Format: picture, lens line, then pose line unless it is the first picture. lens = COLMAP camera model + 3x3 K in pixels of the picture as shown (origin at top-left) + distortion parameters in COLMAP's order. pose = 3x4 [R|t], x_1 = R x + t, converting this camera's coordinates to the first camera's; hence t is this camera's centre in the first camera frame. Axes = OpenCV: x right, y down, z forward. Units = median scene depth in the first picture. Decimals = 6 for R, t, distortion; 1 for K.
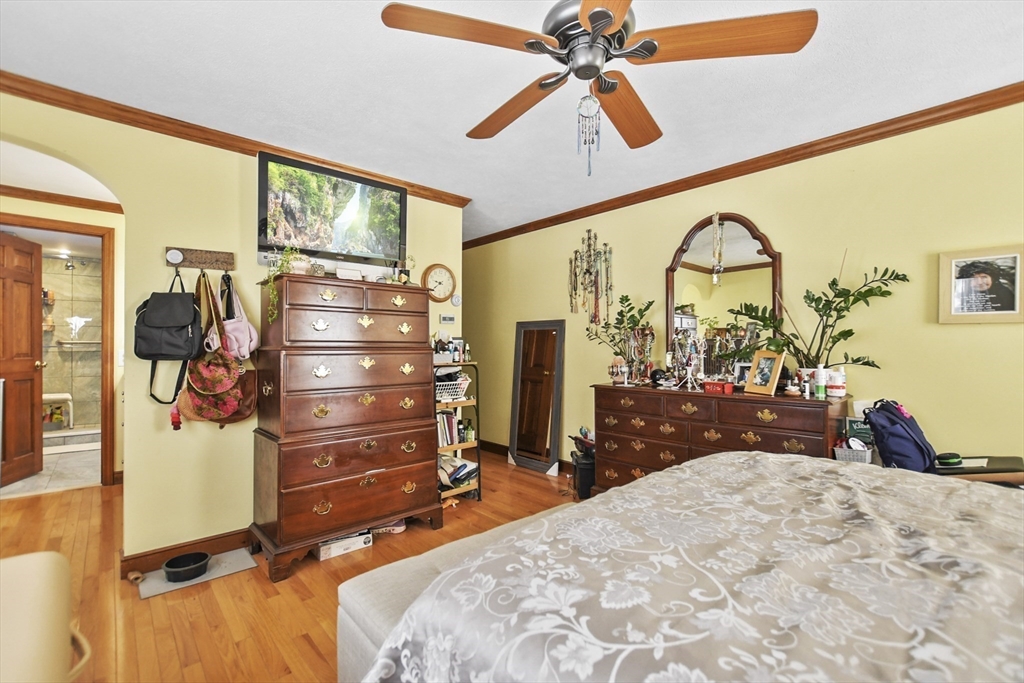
lens RADIAL K [[447.4, 0, 511.1], [0, 447.4, 345.3], [0, 0, 1]] dist [-0.014615, 0.003779]
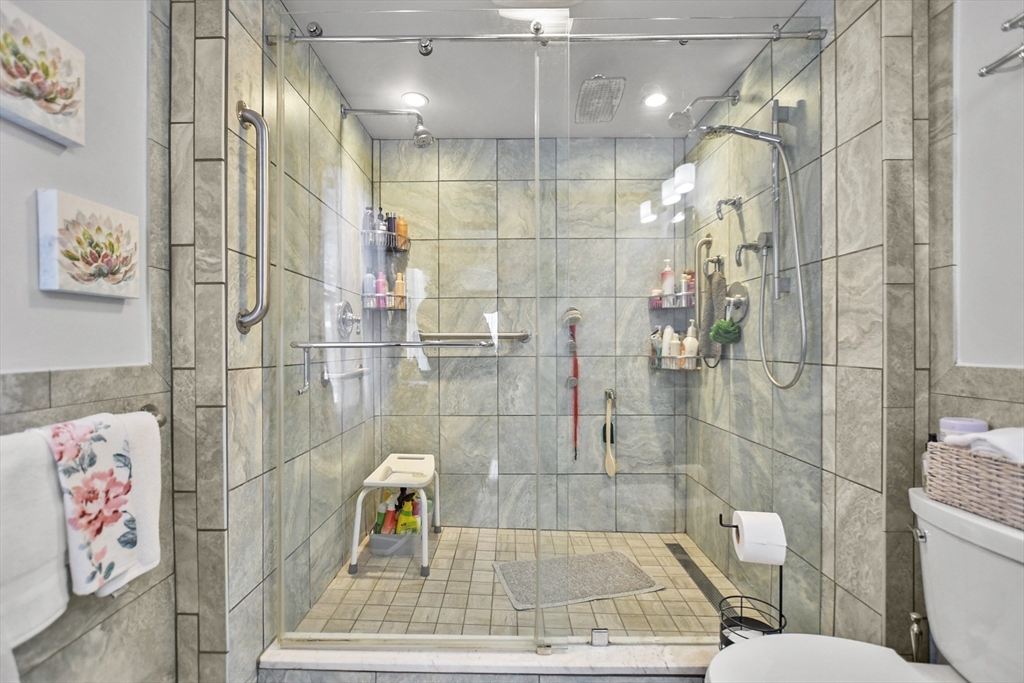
lens RADIAL K [[447.4, 0, 505.6], [0, 447.4, 345.6], [0, 0, 1]] dist [-0.014615, 0.003779]
pose [[0.738365, -0.023068, -0.674007, -0.940266], [0.006154, 0.999604, -0.027469, 0.022378], [0.674373, 0.016134, 0.738214, 1.044823]]
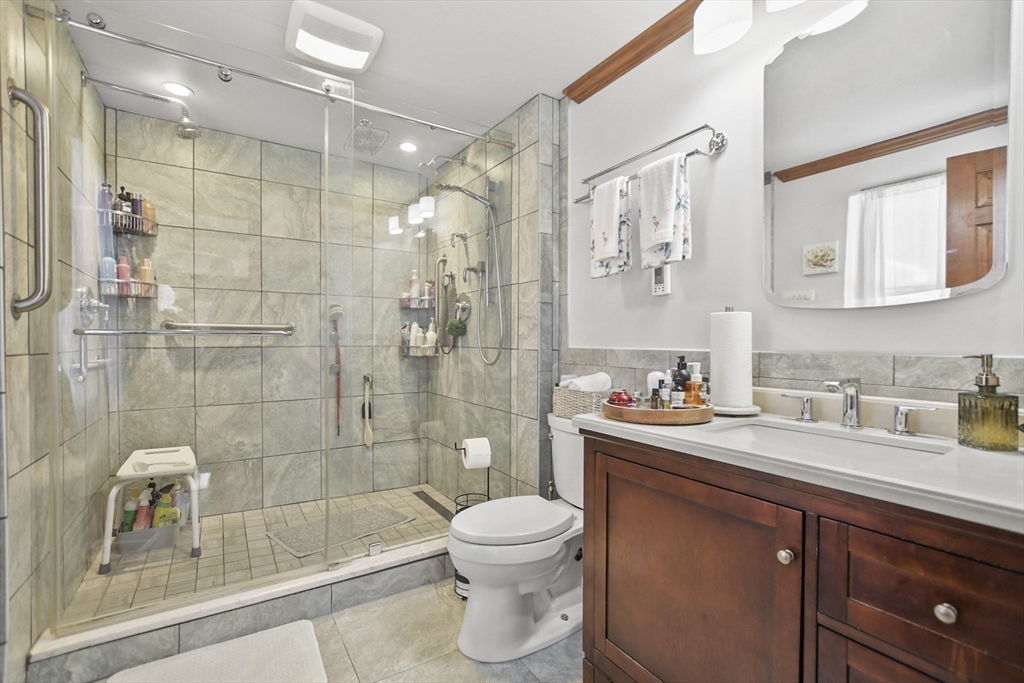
lens RADIAL K [[447.4, 0, 512.4], [0, 447.4, 346.1], [0, 0, 1]] dist [-0.014615, 0.003779]
pose [[0.989242, -0.017029, -0.145294, -0.905427], [0.016044, 0.999840, -0.007953, 0.030713], [0.145406, 0.005536, 0.989357, 0.896366]]
